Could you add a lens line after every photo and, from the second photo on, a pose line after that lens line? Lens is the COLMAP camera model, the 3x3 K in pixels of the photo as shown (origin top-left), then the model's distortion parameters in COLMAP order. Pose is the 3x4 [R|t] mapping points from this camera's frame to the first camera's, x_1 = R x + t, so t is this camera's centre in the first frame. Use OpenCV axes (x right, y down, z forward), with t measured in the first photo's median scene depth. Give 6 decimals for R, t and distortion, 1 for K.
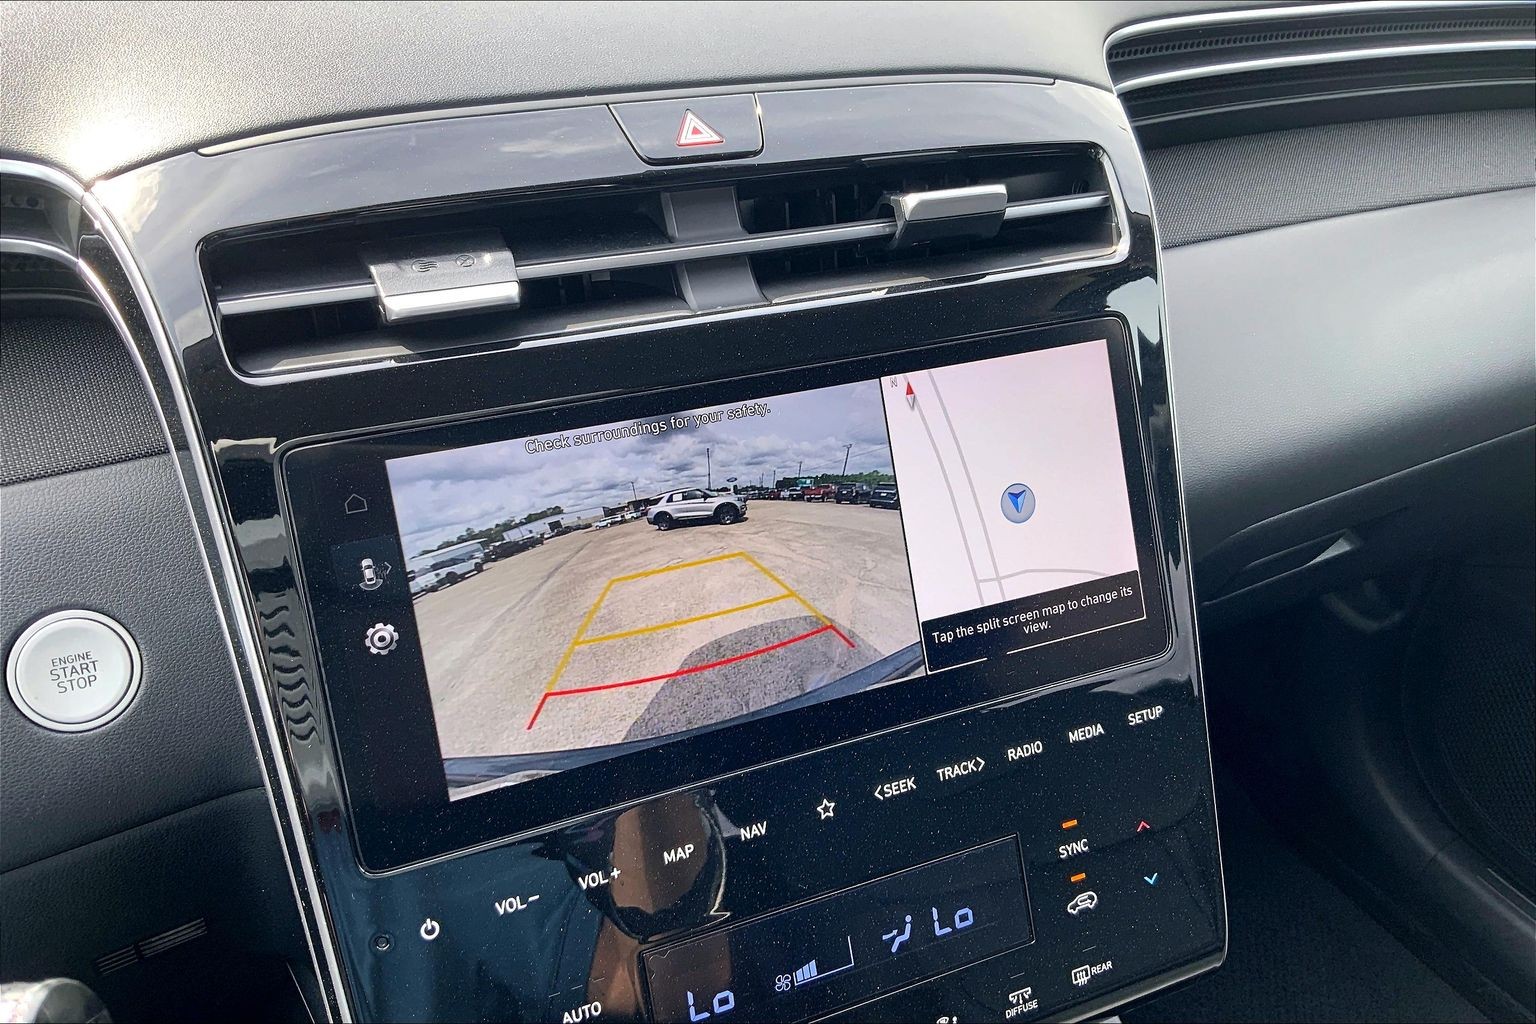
lens RADIAL K [[1264.5, 0, 758.9], [0, 1264.5, 511.1], [0, 0, 1]] dist [0.076653, -0.142021]
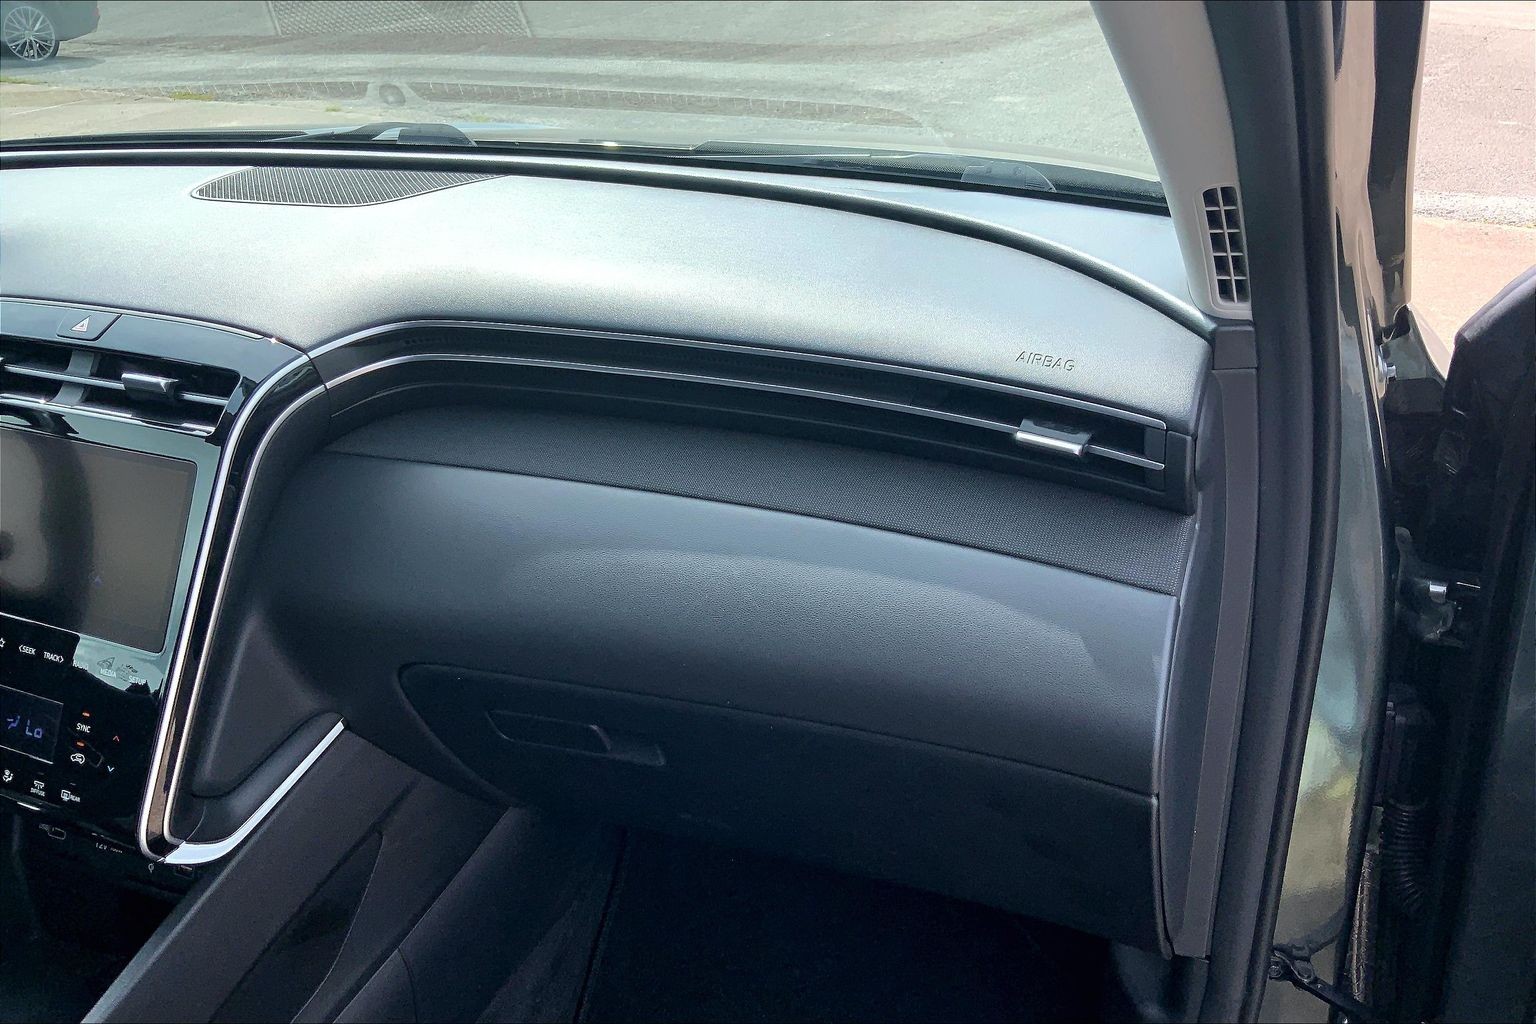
lens RADIAL K [[1264.5, 0, 767.0], [0, 1264.5, 523.2], [0, 0, 1]] dist [0.076653, -0.142021]
pose [[0.681711, 0.272028, -0.679170, 2.229699], [-0.350985, 0.936107, 0.022641, -0.427880], [0.641935, 0.222944, 0.733632, 0.225478]]
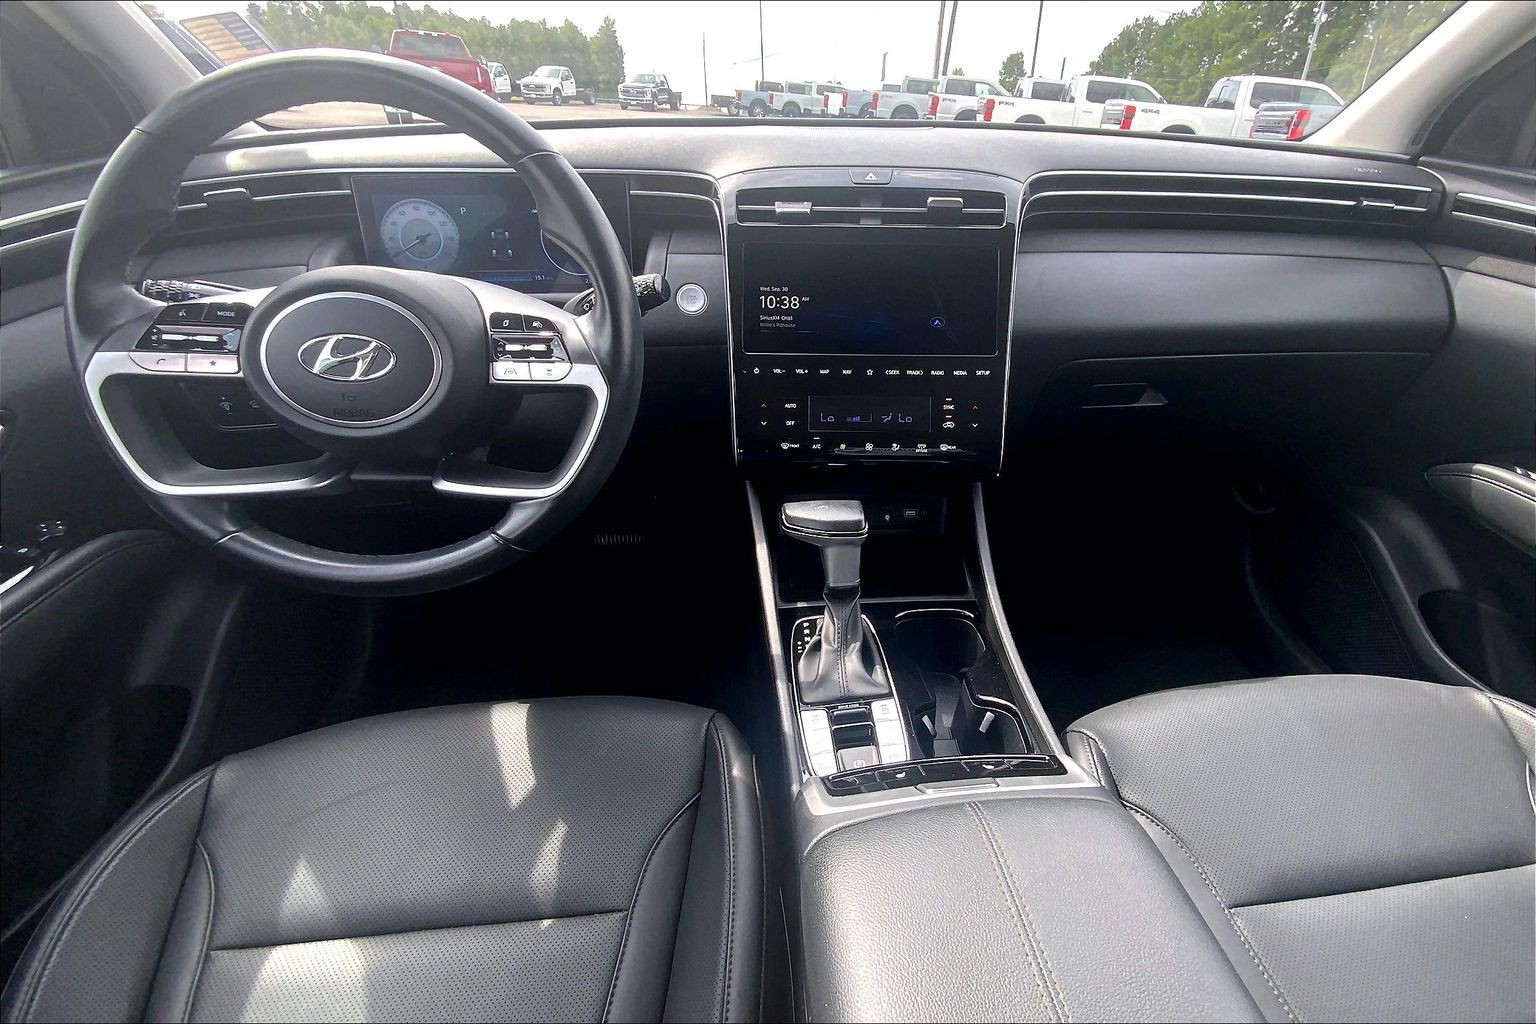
lens RADIAL K [[670.2, 0, 842.5], [0, 670.2, 506.7], [0, 0, 1]] dist [0.014416, -0.009124]
pose [[0.921041, 0.179153, -0.345815, 0.667000], [-0.193675, 0.981036, -0.007596, 0.611145], [0.337896, 0.073972, 0.938272, -0.692209]]
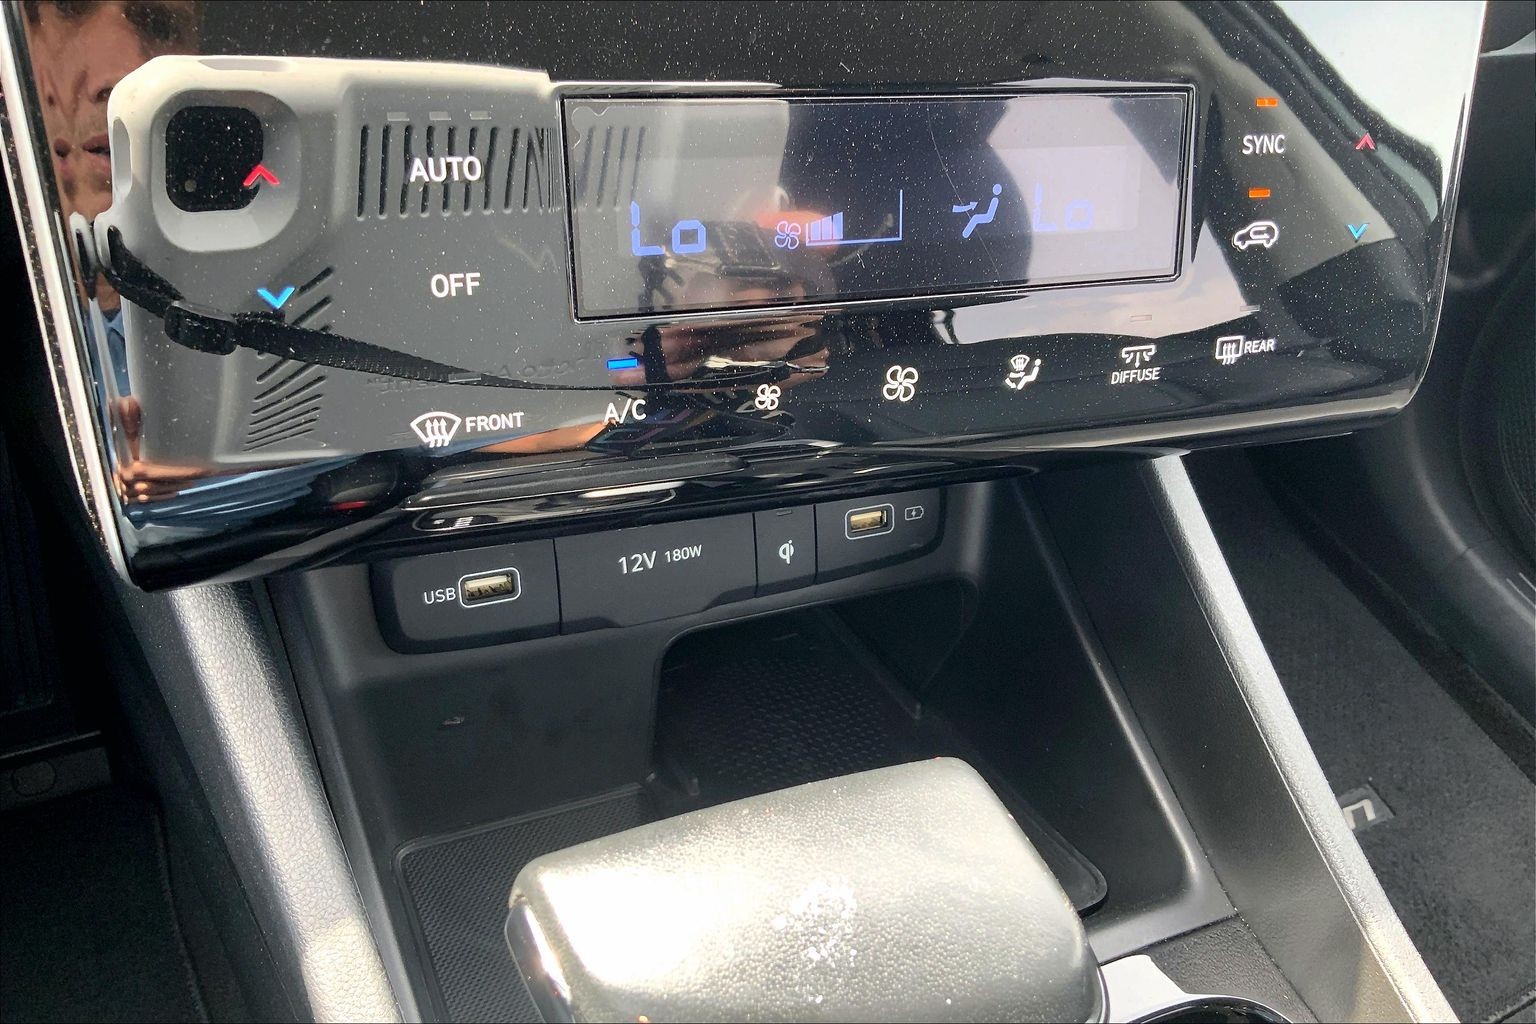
lens RADIAL K [[1264.5, 0, 762.1], [0, 1264.5, 524.5], [0, 0, 1]] dist [0.076653, -0.142021]
pose [[0.989681, 0.135697, 0.046011, -0.002453], [-0.142265, 0.968843, 0.202739, 0.376510], [-0.017066, -0.207193, 0.978151, 0.369197]]
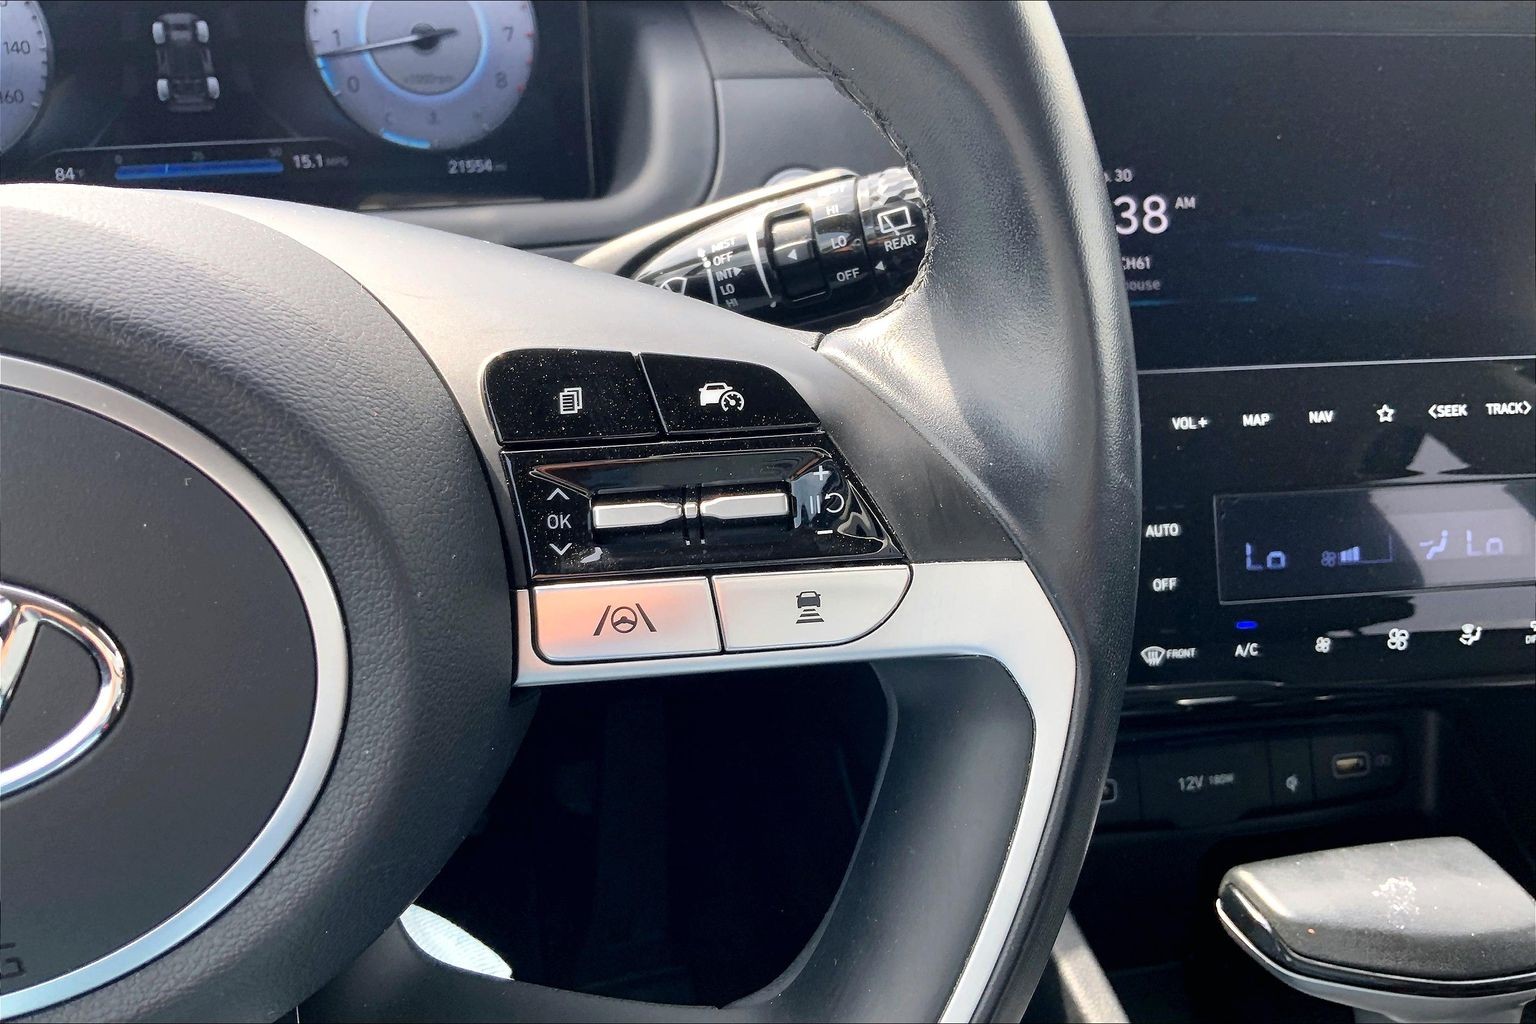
lens RADIAL K [[1298.9, 0, 764.2], [0, 1298.9, 525.4], [0, 0, 1]] dist [0.017898, -0.061181]
pose [[0.964148, 0.113478, -0.239878, -0.190499], [-0.128724, 0.990478, -0.048825, 0.455107], [0.232053, 0.077953, 0.969574, -0.253370]]
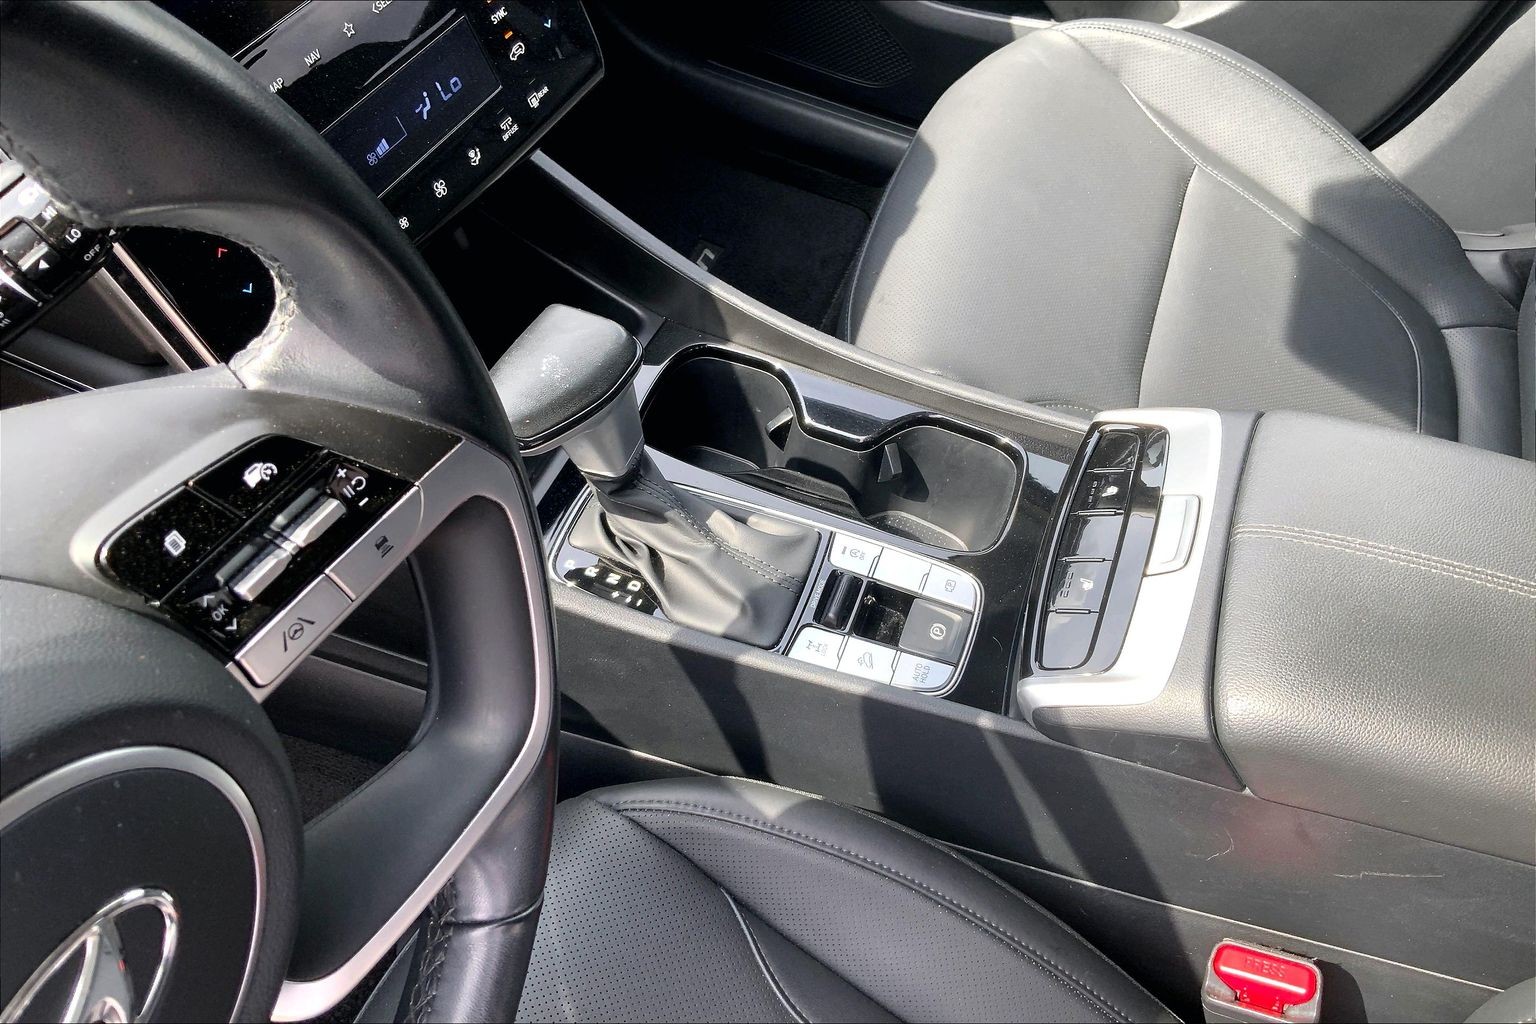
lens RADIAL K [[1264.5, 0, 741.1], [0, 1264.5, 523.4], [0, 0, 1]] dist [0.076653, -0.142021]
pose [[0.777239, -0.490492, 0.394102, -0.429452], [0.276598, 0.828933, 0.486173, 0.118767], [-0.565148, -0.268865, 0.779948, -0.493632]]
